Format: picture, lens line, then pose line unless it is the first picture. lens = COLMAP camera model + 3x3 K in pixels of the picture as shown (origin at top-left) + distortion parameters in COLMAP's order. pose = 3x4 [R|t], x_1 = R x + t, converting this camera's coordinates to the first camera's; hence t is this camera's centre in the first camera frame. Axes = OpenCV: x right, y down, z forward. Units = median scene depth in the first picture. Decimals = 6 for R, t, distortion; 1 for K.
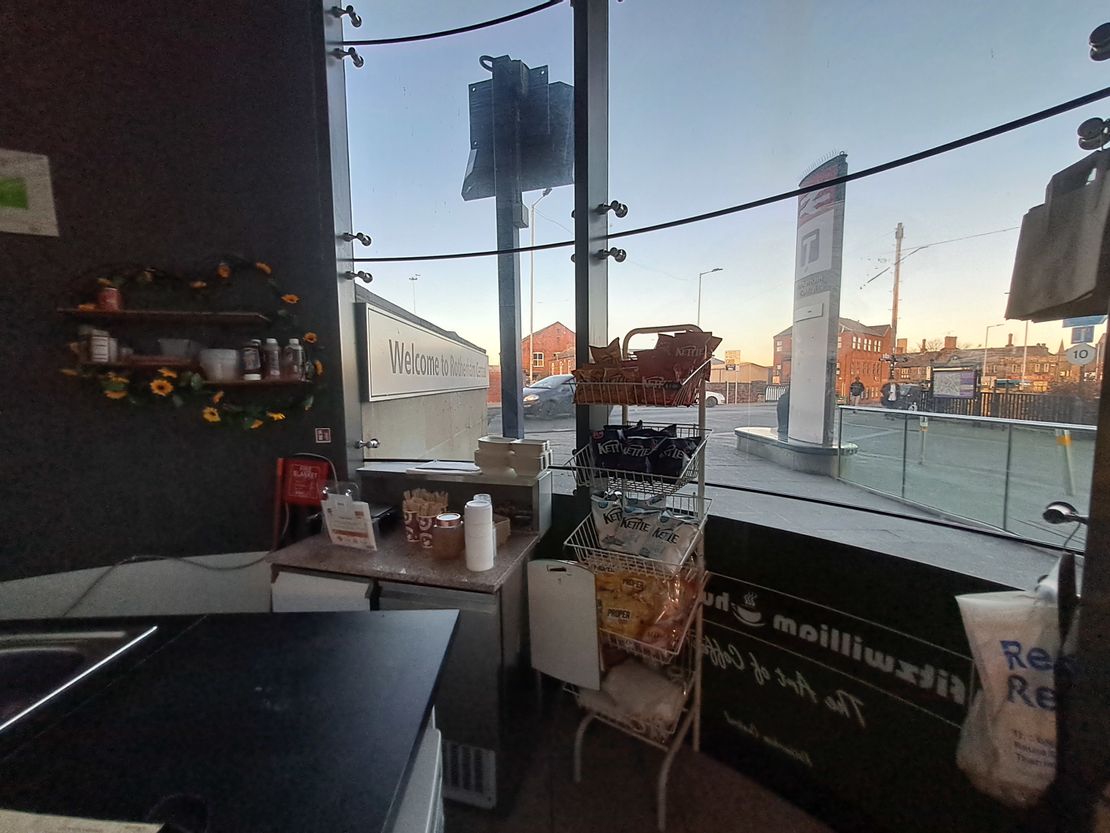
lens RADIAL K [[445.0, 0, 555.0], [0, 445.0, 416.5], [0, 0, 1]] dist [-0.000409, 0.000073]
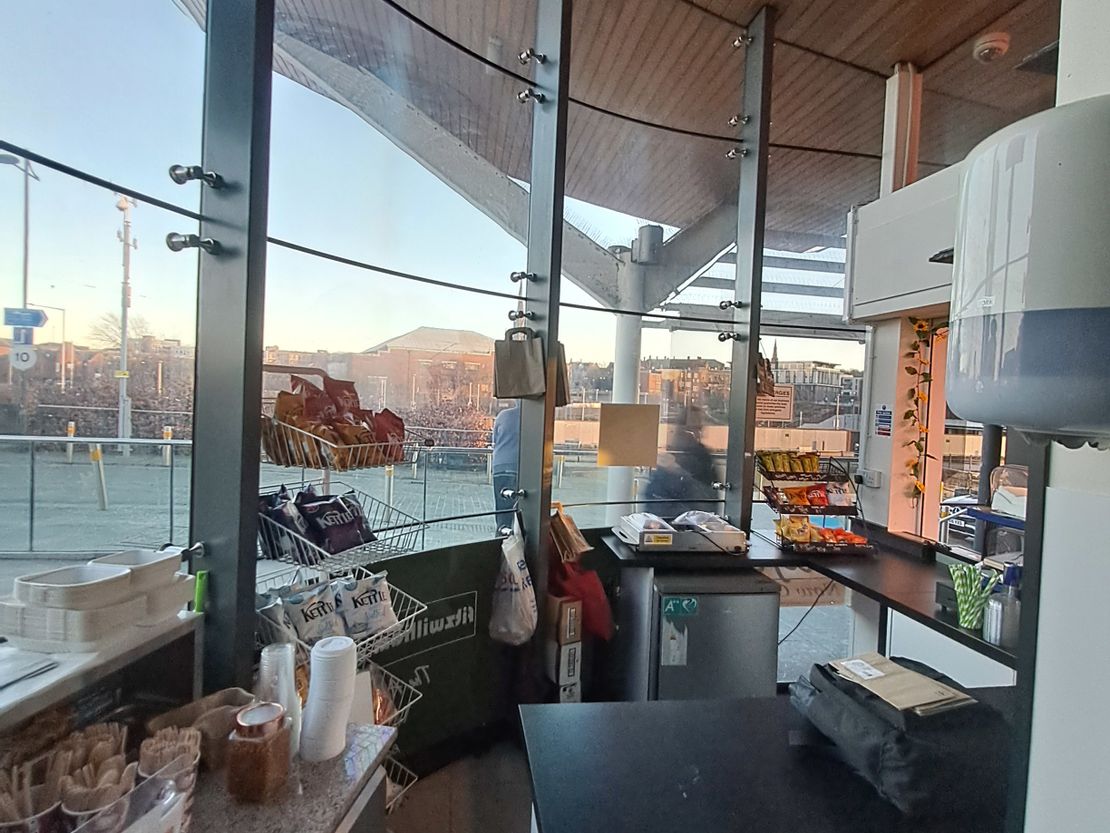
lens RADIAL K [[595.1, 0, 555.0], [0, 595.1, 416.5], [0, 0, 1]] dist [-0.000864, 0.001138]
pose [[-0.143806, -0.028341, 0.989200, -0.897277], [0.034077, 0.998855, 0.033571, -0.128270], [-0.989019, 0.038537, -0.142675, 0.660409]]
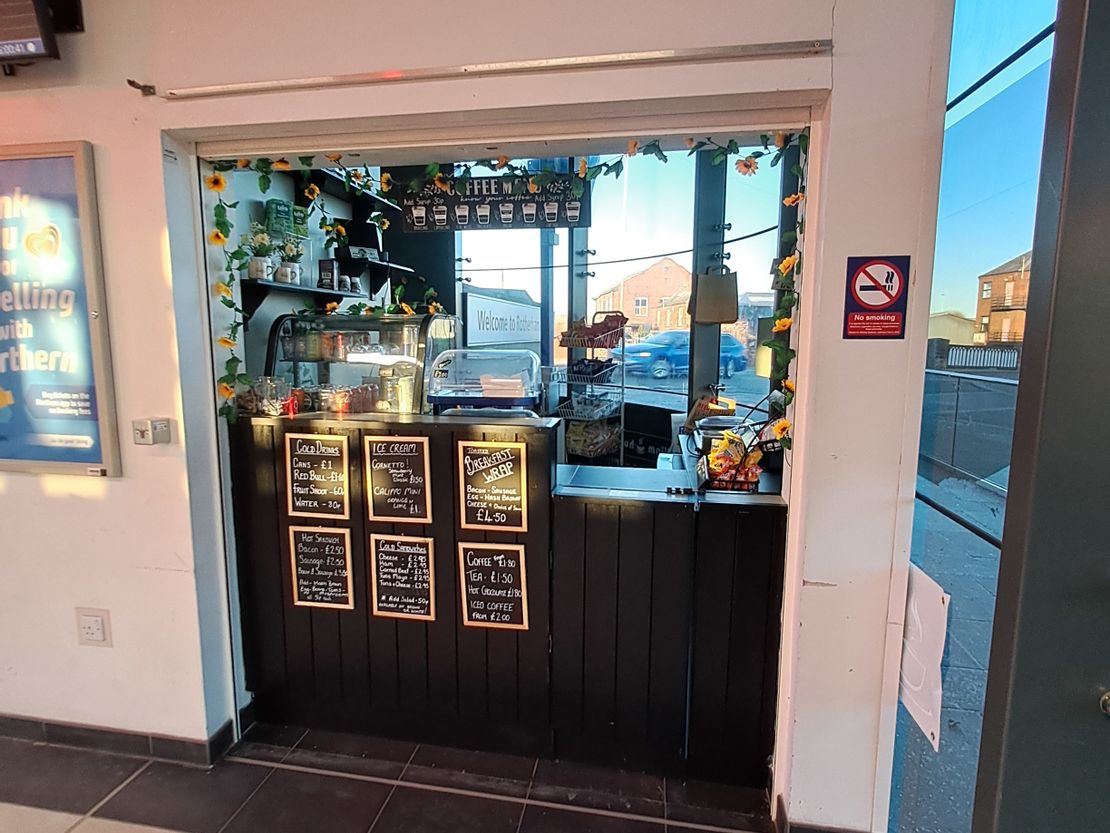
lens RADIAL K [[595.1, 0, 555.0], [0, 595.1, 416.5], [0, 0, 1]] dist [-0.000864, 0.001138]
pose [[0.981763, 0.041282, -0.185573, 0.514802], [-0.030417, 0.997673, 0.061022, 0.120917], [0.187660, -0.054264, 0.980734, -1.732785]]
